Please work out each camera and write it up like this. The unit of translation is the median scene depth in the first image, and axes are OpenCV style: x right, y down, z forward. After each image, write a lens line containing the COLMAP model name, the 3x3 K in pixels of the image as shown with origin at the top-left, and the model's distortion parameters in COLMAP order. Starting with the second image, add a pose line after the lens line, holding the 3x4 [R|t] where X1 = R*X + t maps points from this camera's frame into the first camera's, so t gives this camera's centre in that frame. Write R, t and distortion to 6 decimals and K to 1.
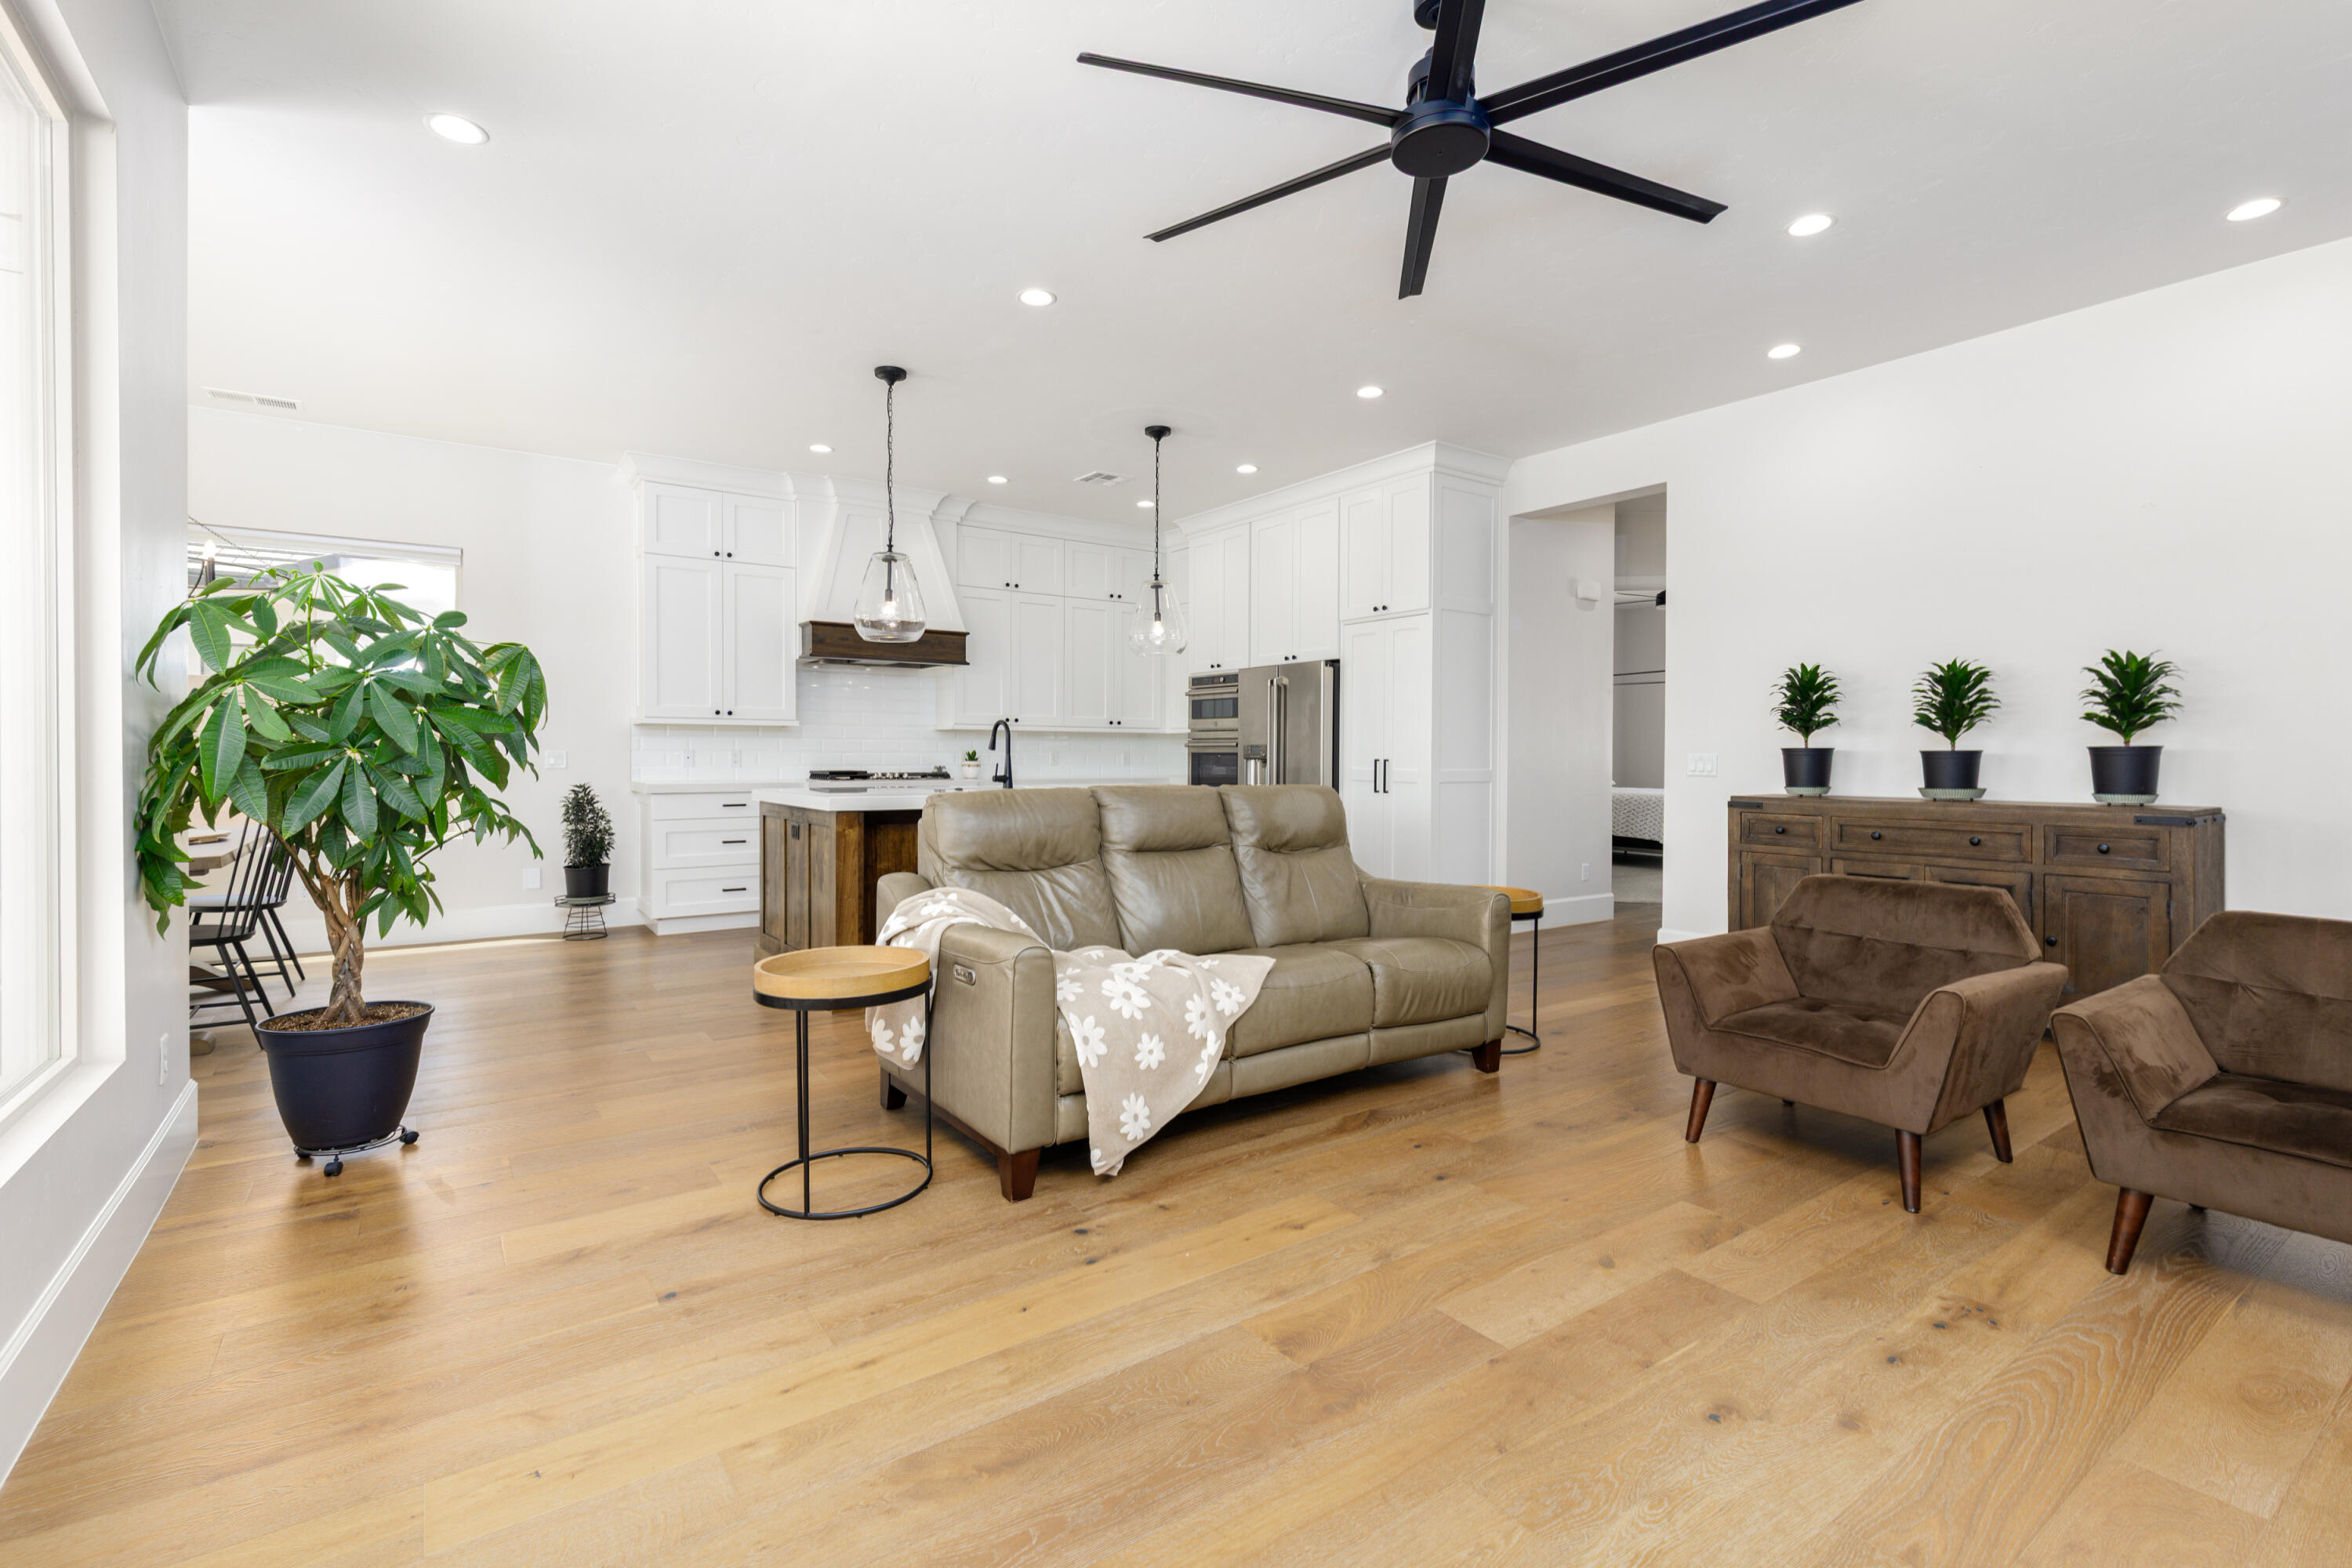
lens RADIAL K [[1058.0, 0, 1175.5], [0, 1058.0, 760.8], [0, 0, 1]] dist [0.001993, 0.000443]
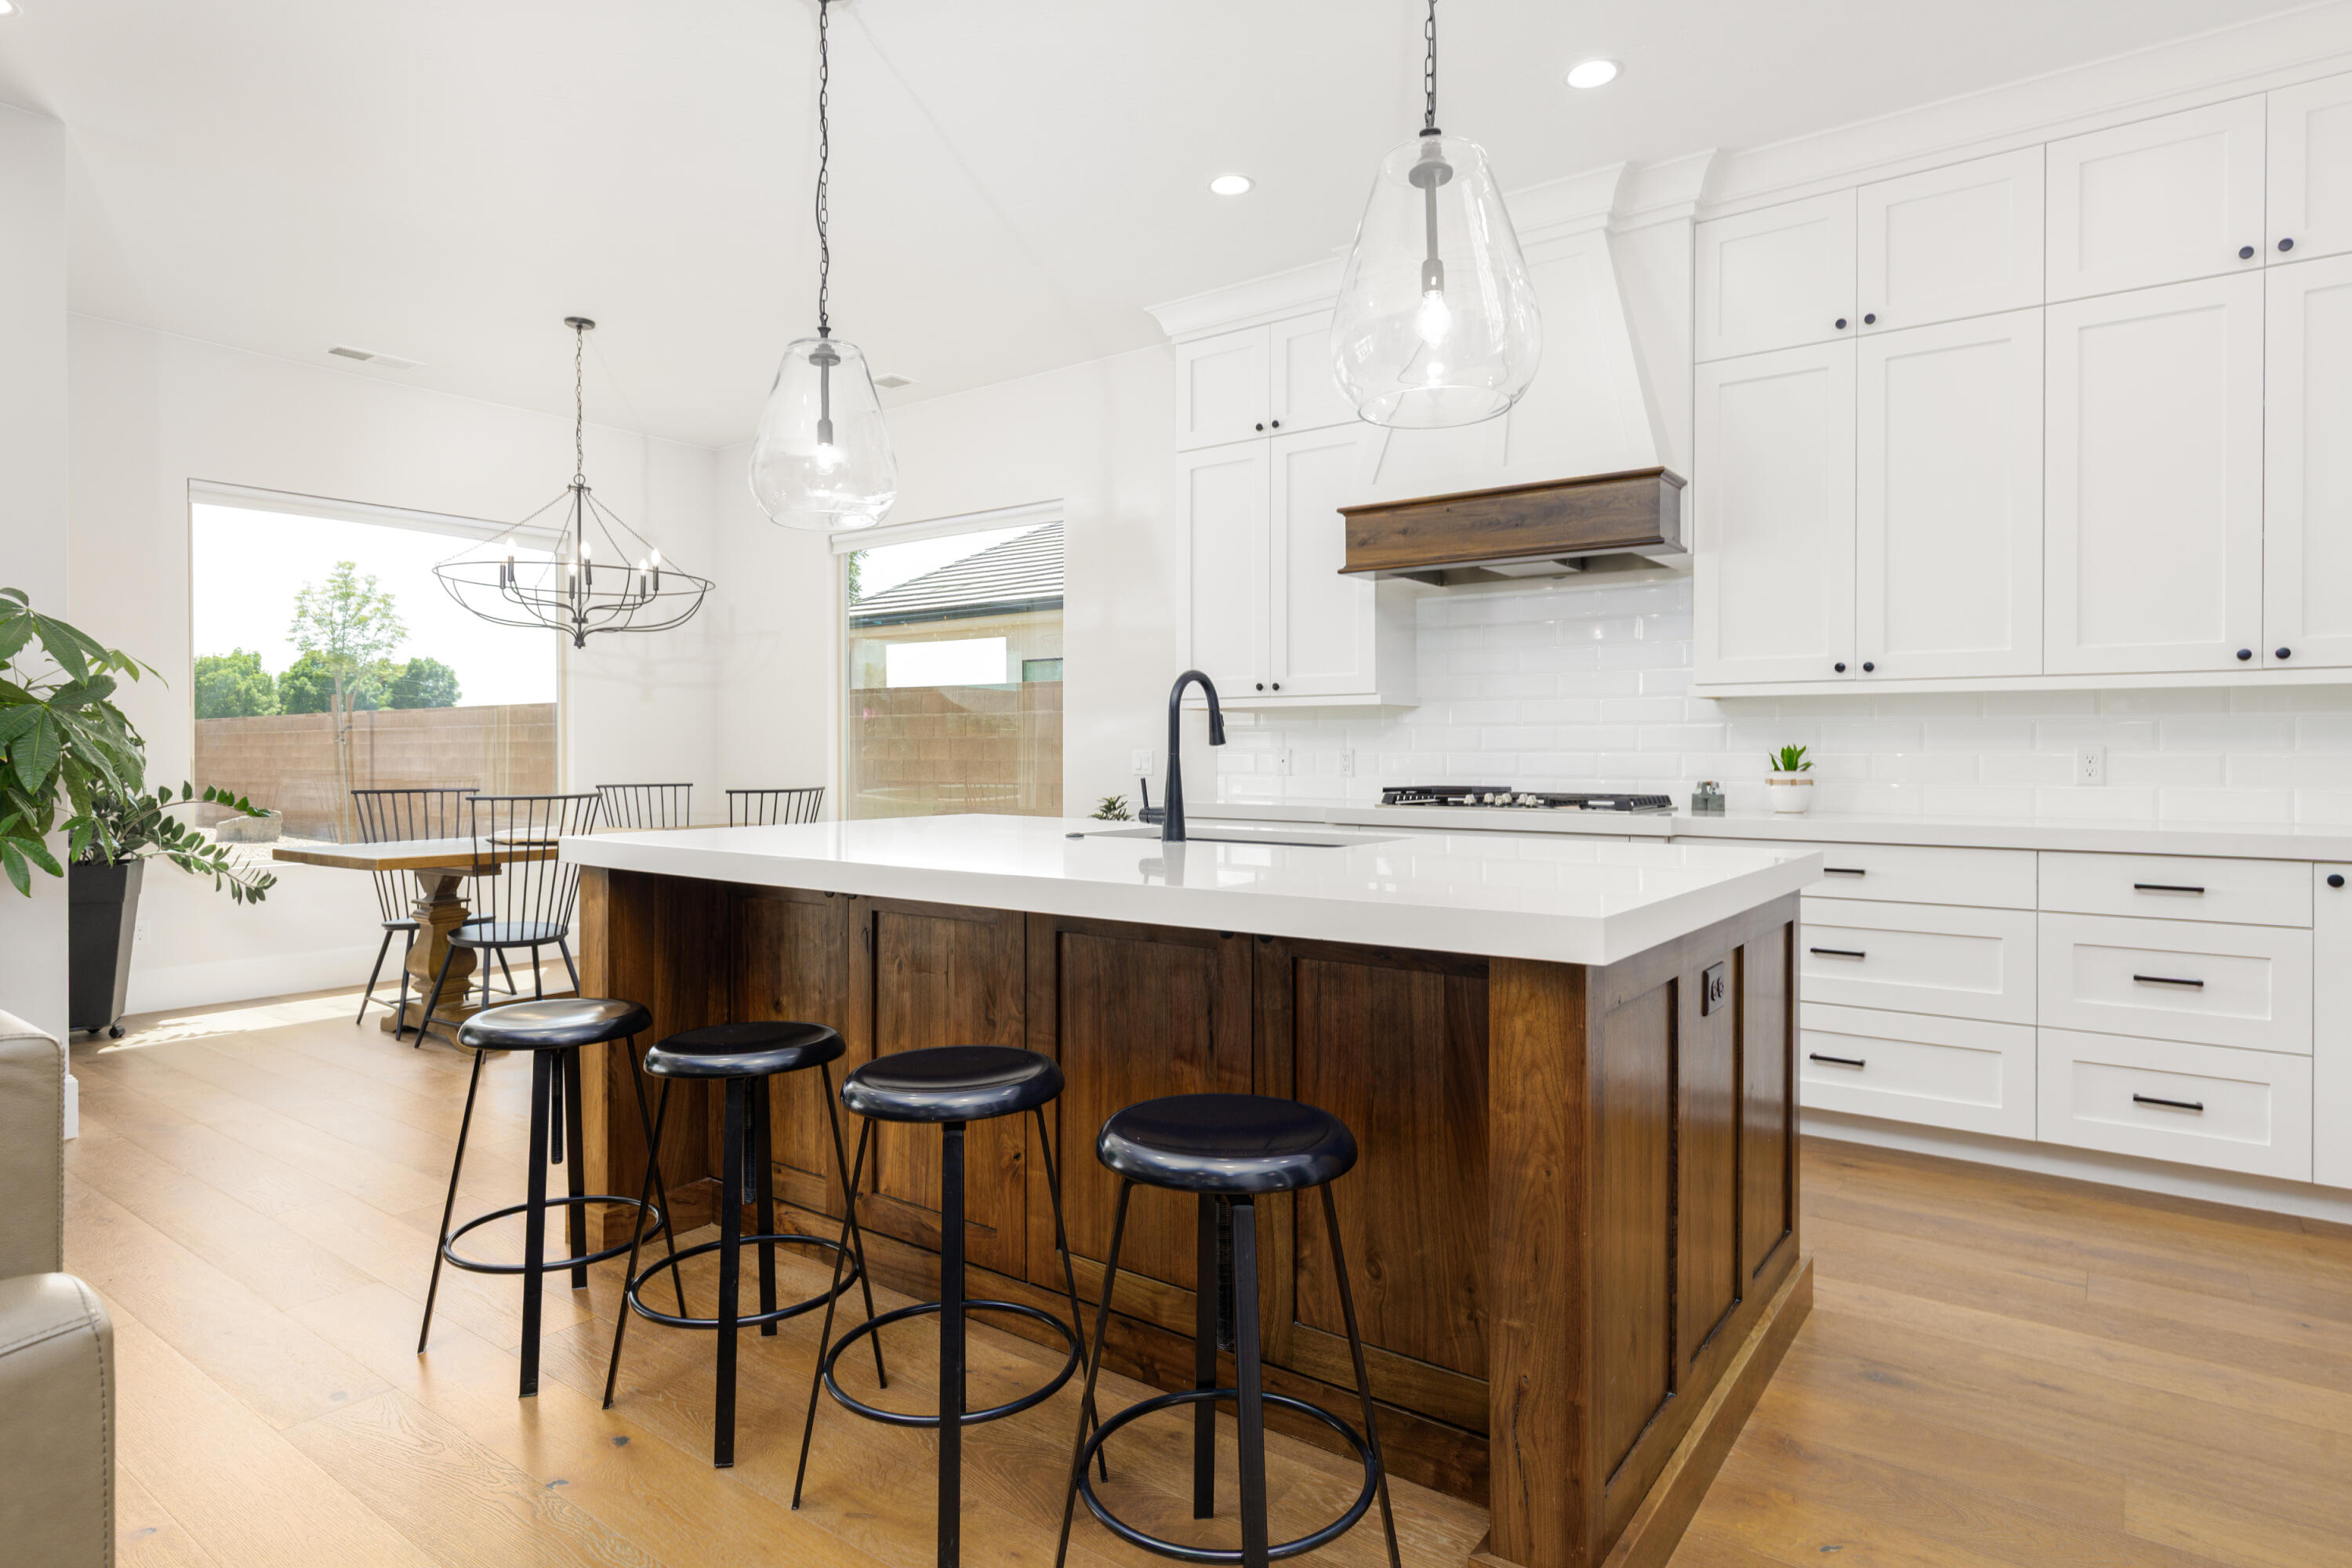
lens RADIAL K [[1297.9, 0, 1165.6], [0, 1297.9, 757.5], [0, 0, 1]] dist [-0.001215, -0.000109]
pose [[0.305472, 0.001659, -0.952200, 0.299235], [-0.005600, 0.999984, -0.000054, -0.004989], [0.952185, 0.005348, 0.305476, 0.822994]]
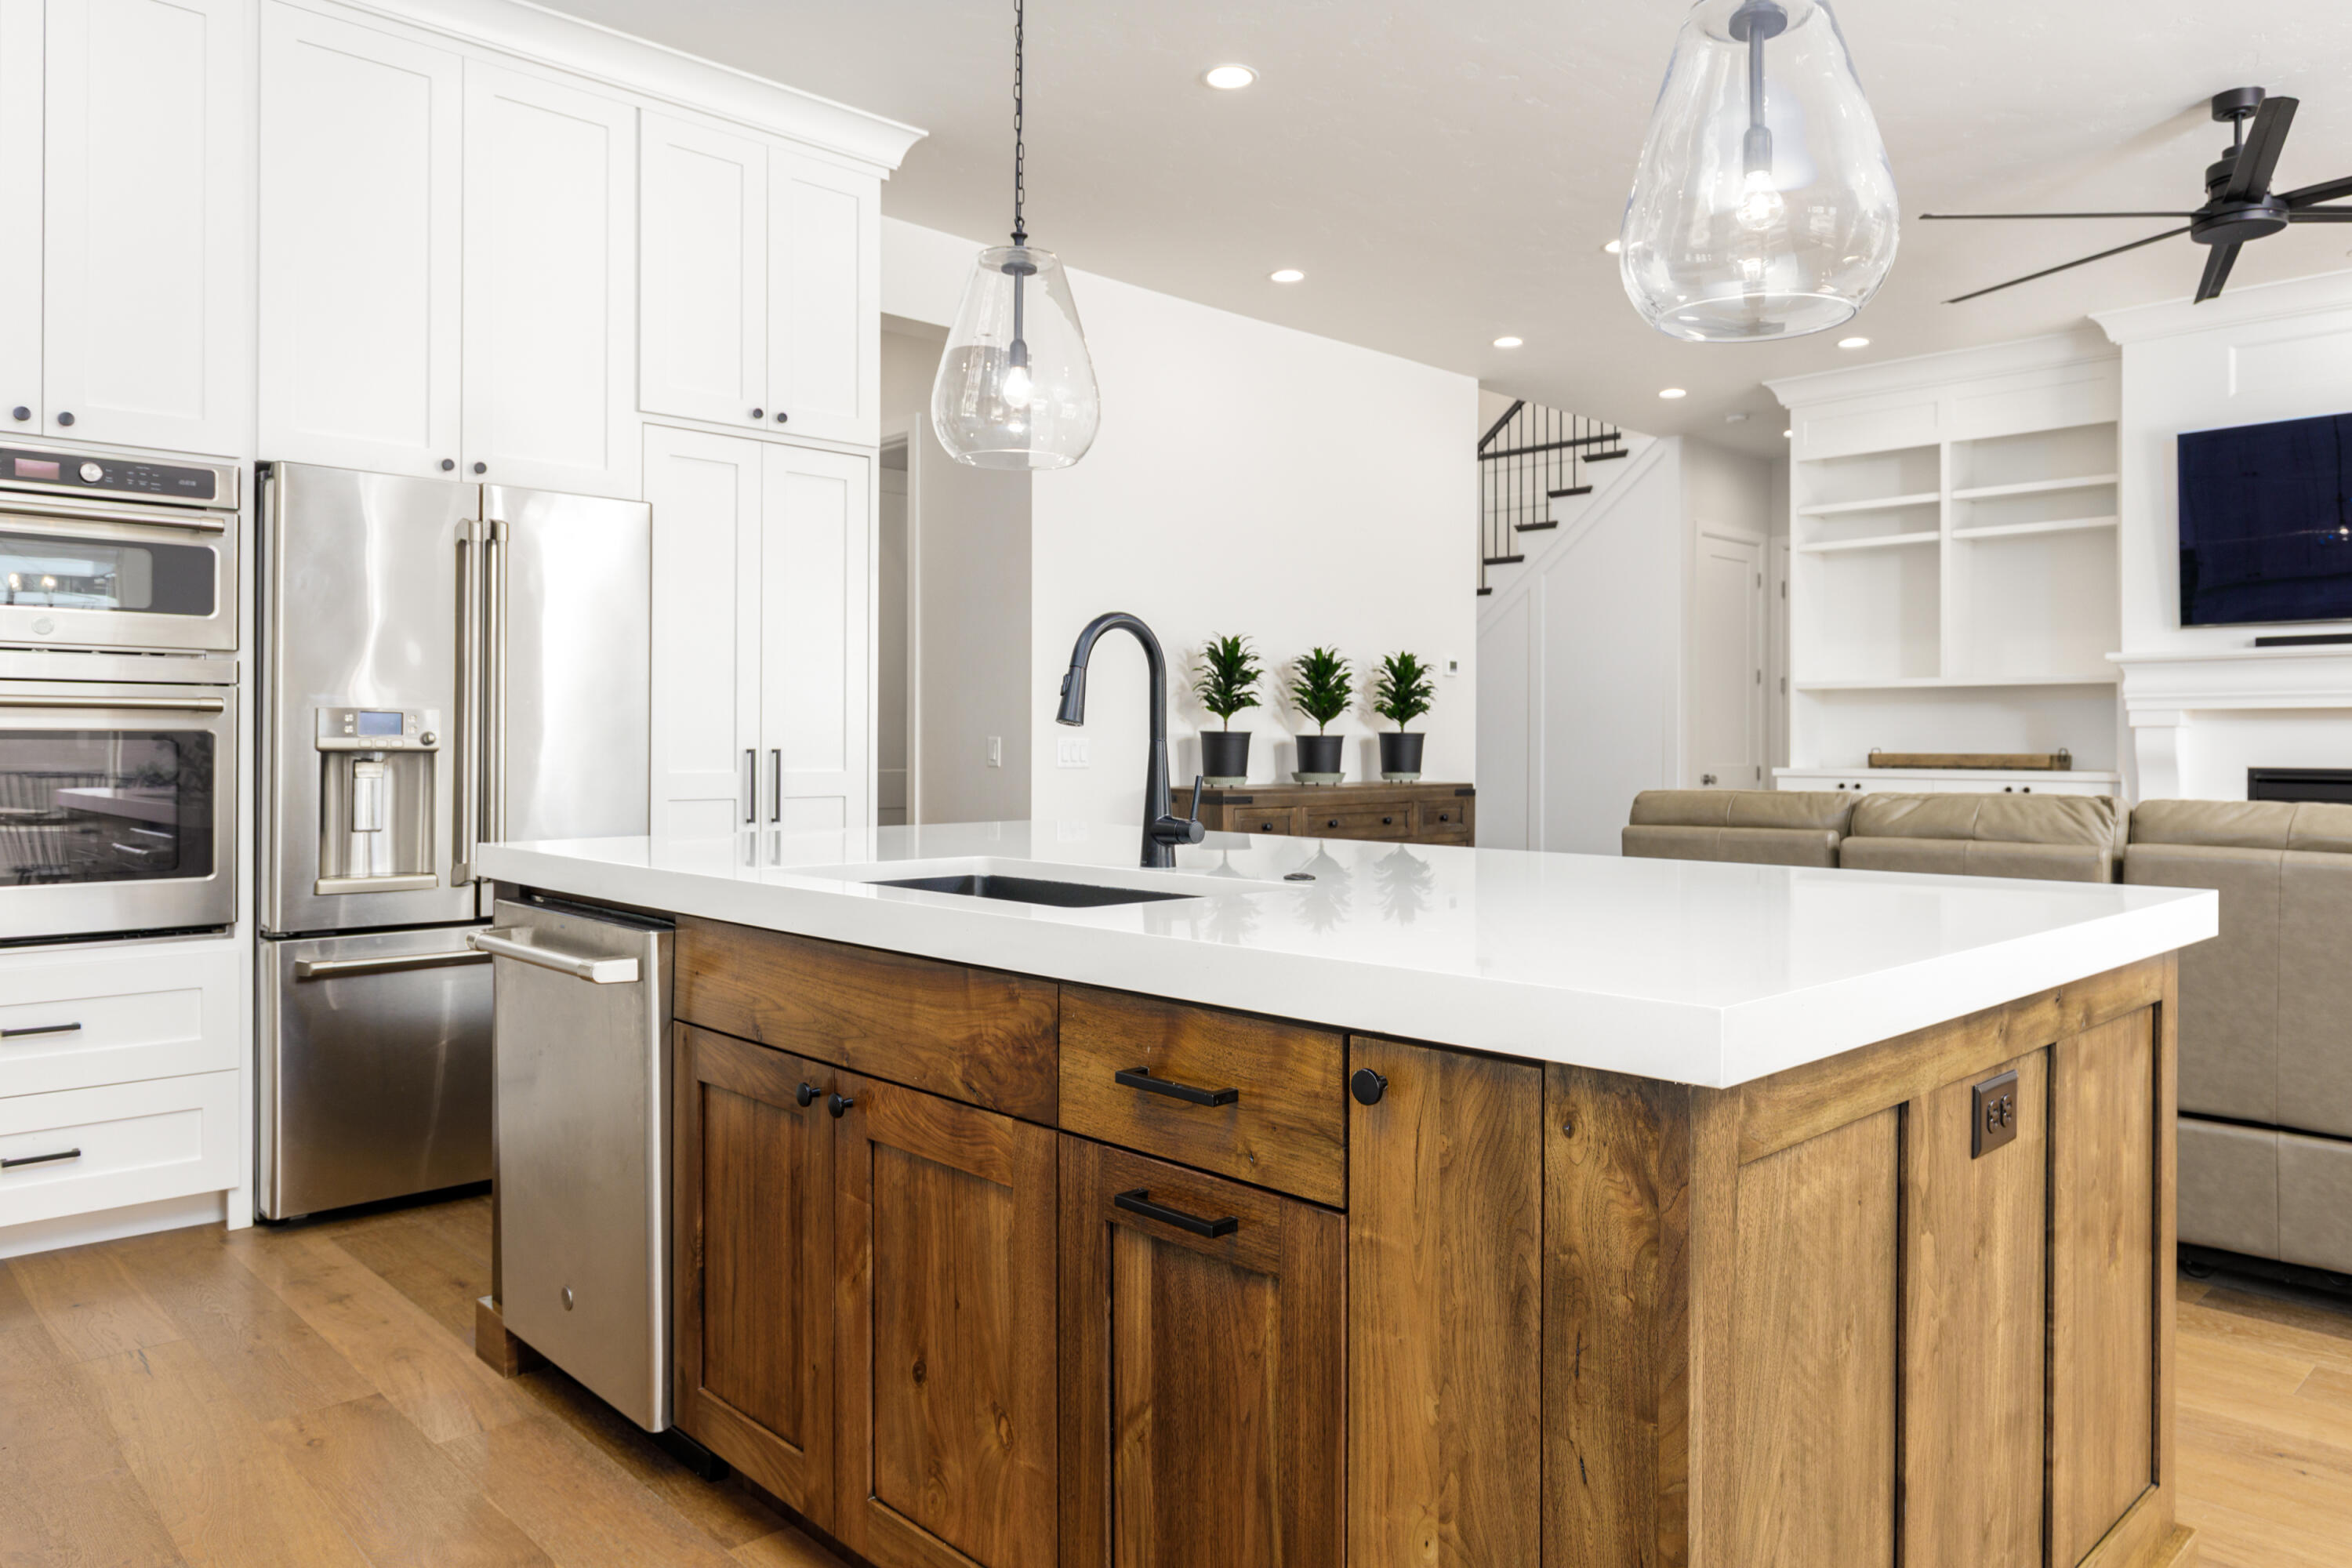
lens RADIAL K [[1564.5, 0, 1172.2], [0, 1564.5, 744.2], [0, 0, 1]] dist [0.003954, 0.001013]
pose [[-0.144307, -0.004678, 0.989522, -0.554727], [0.000694, 0.999988, 0.004829, -0.006745], [-0.989533, 0.001384, -0.144302, 1.022481]]
